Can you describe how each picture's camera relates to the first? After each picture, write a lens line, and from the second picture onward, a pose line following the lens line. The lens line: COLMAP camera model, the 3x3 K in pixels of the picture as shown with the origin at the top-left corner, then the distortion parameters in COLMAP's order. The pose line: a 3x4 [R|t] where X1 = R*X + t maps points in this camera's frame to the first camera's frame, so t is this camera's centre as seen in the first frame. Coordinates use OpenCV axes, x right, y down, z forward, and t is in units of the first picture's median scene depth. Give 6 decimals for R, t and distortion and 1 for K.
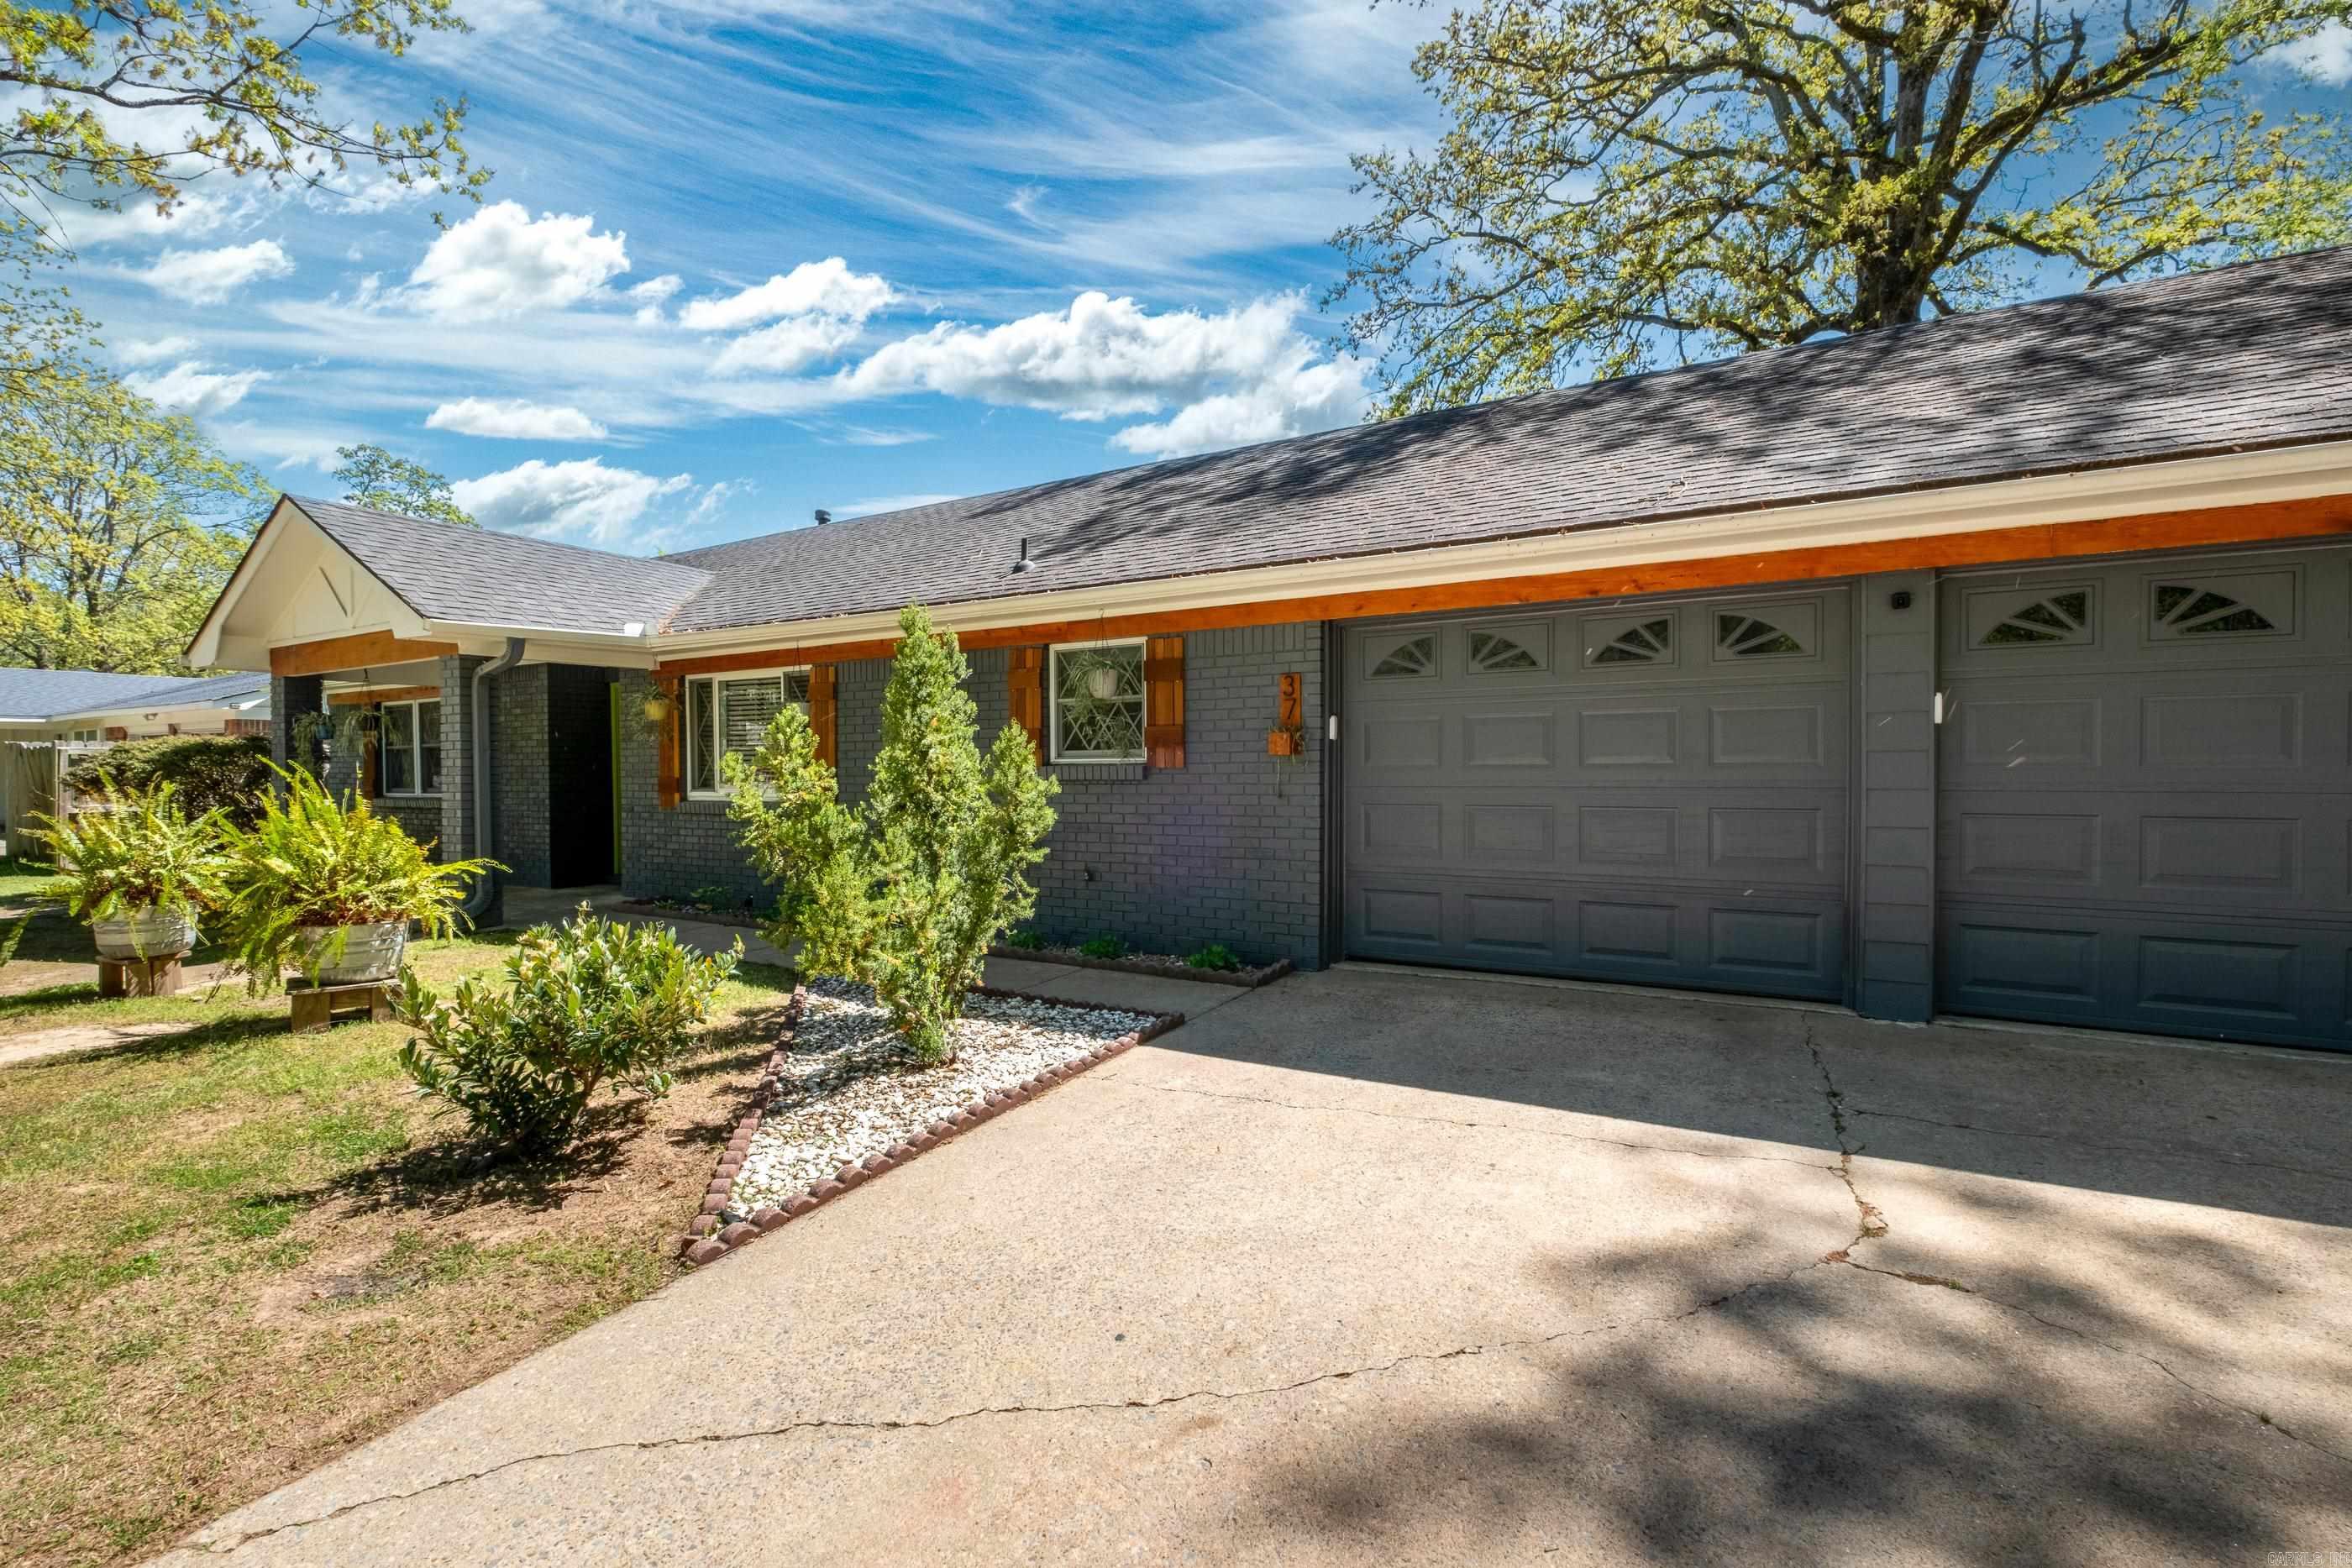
lens RADIAL K [[1009.4, 0, 1189.7], [0, 1009.4, 787.9], [0, 0, 1]] dist [0.005620, -0.005349]
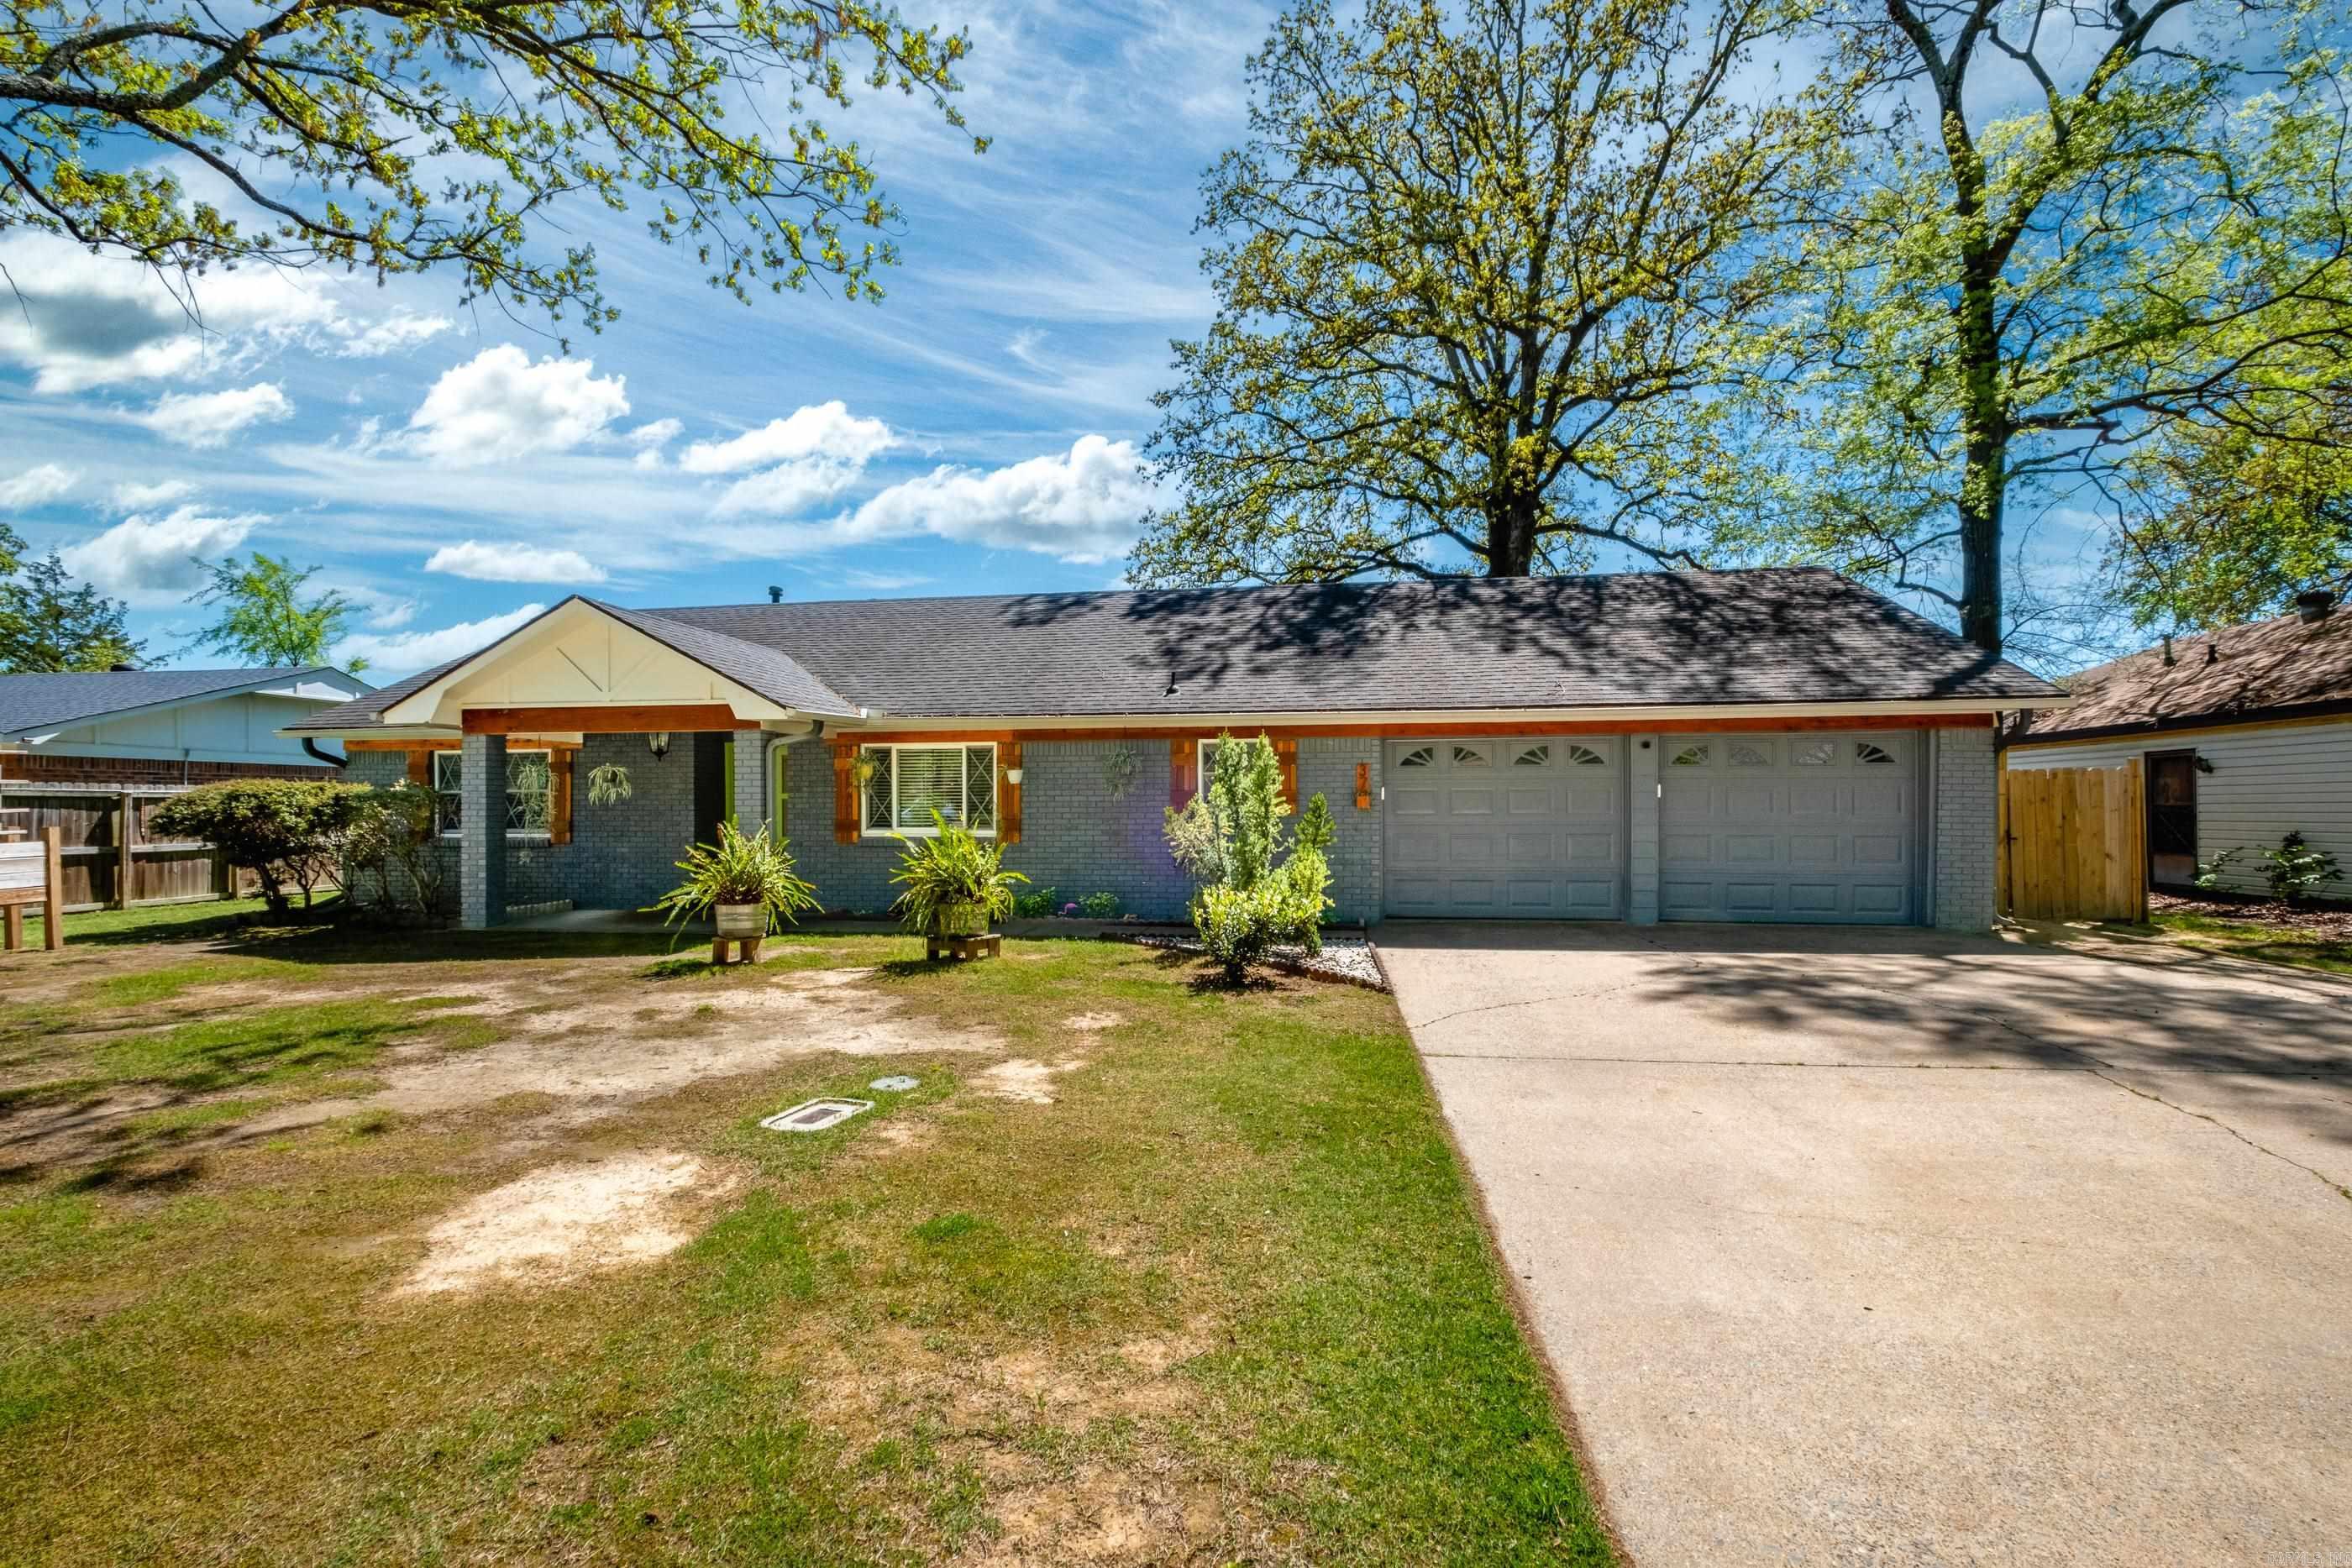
lens RADIAL K [[1009.4, 0, 1189.7], [0, 1009.4, 787.9], [0, 0, 1]] dist [0.005620, -0.005349]
pose [[0.934891, 0.009872, 0.354797, -0.698590], [0.003731, 0.999285, -0.037635, -0.000227], [-0.354915, 0.036509, 0.934186, -0.510790]]
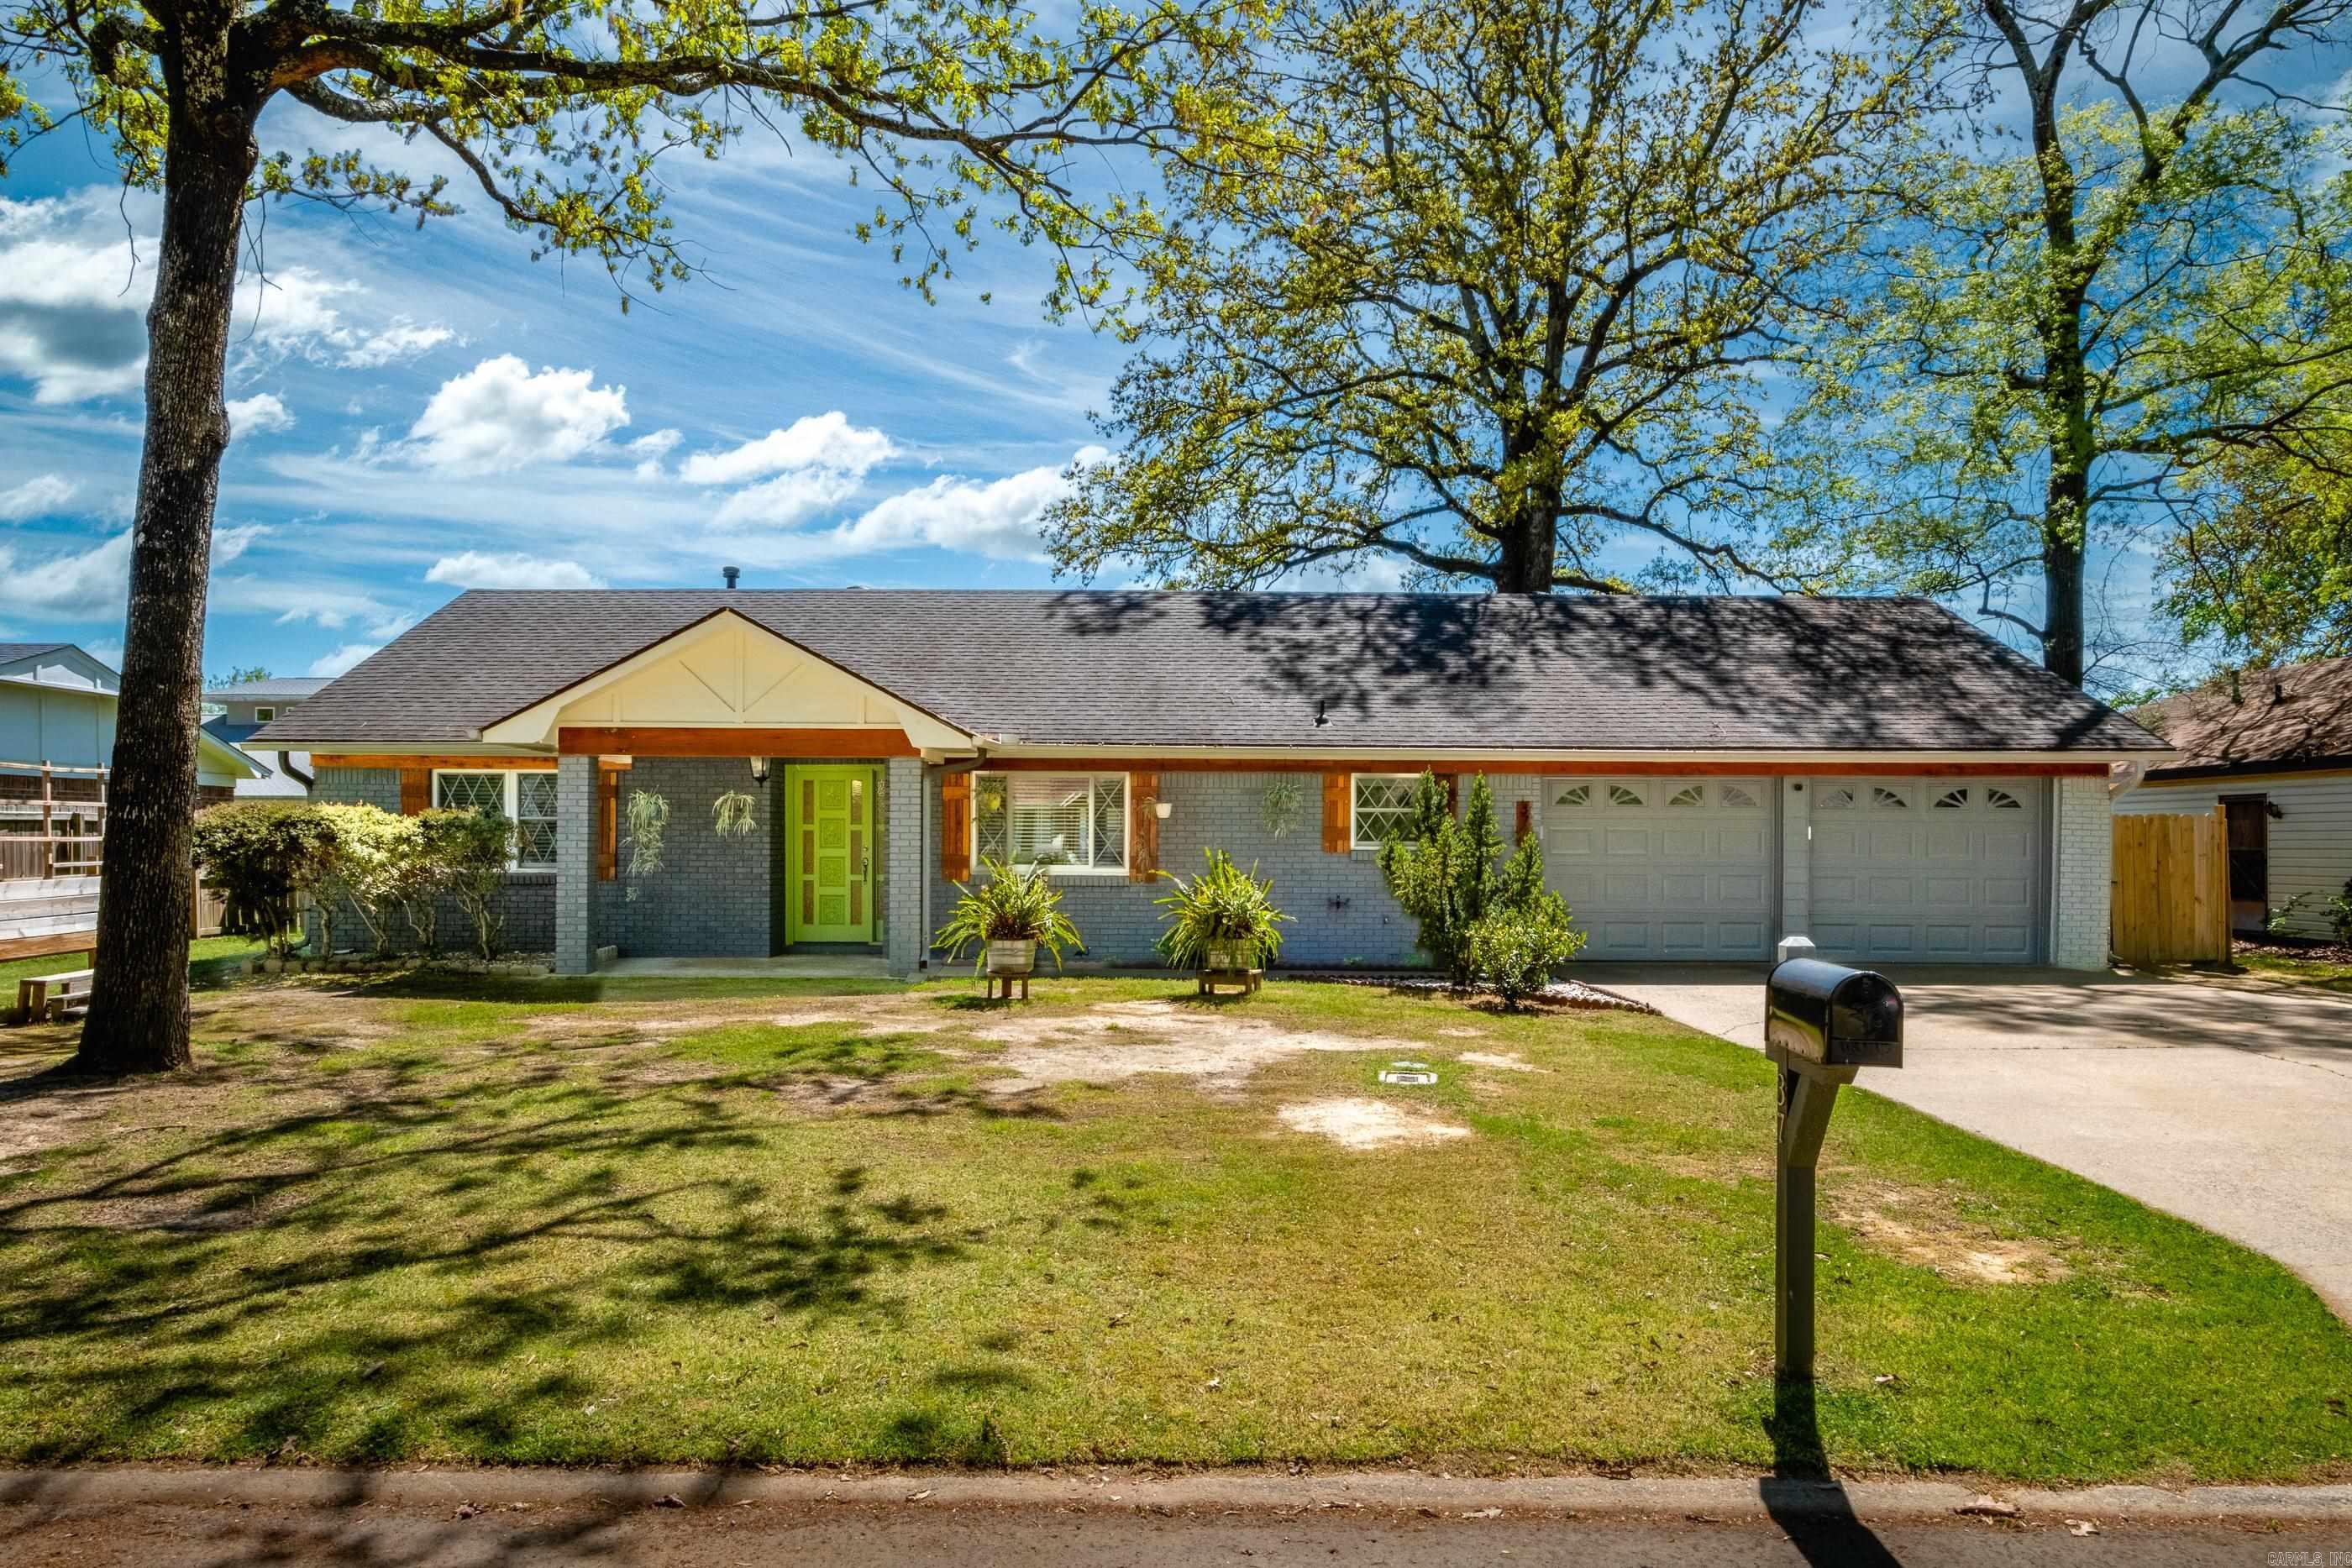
lens RADIAL K [[1448.3, 0, 1172.6], [0, 1448.3, 802.7], [0, 0, 1]] dist [0.000422, 0.002395]
pose [[0.869900, 0.023696, 0.492659, -1.407251], [-0.002480, 0.999043, -0.043673, 0.002464], [-0.493223, 0.036769, 0.869126, -0.772044]]
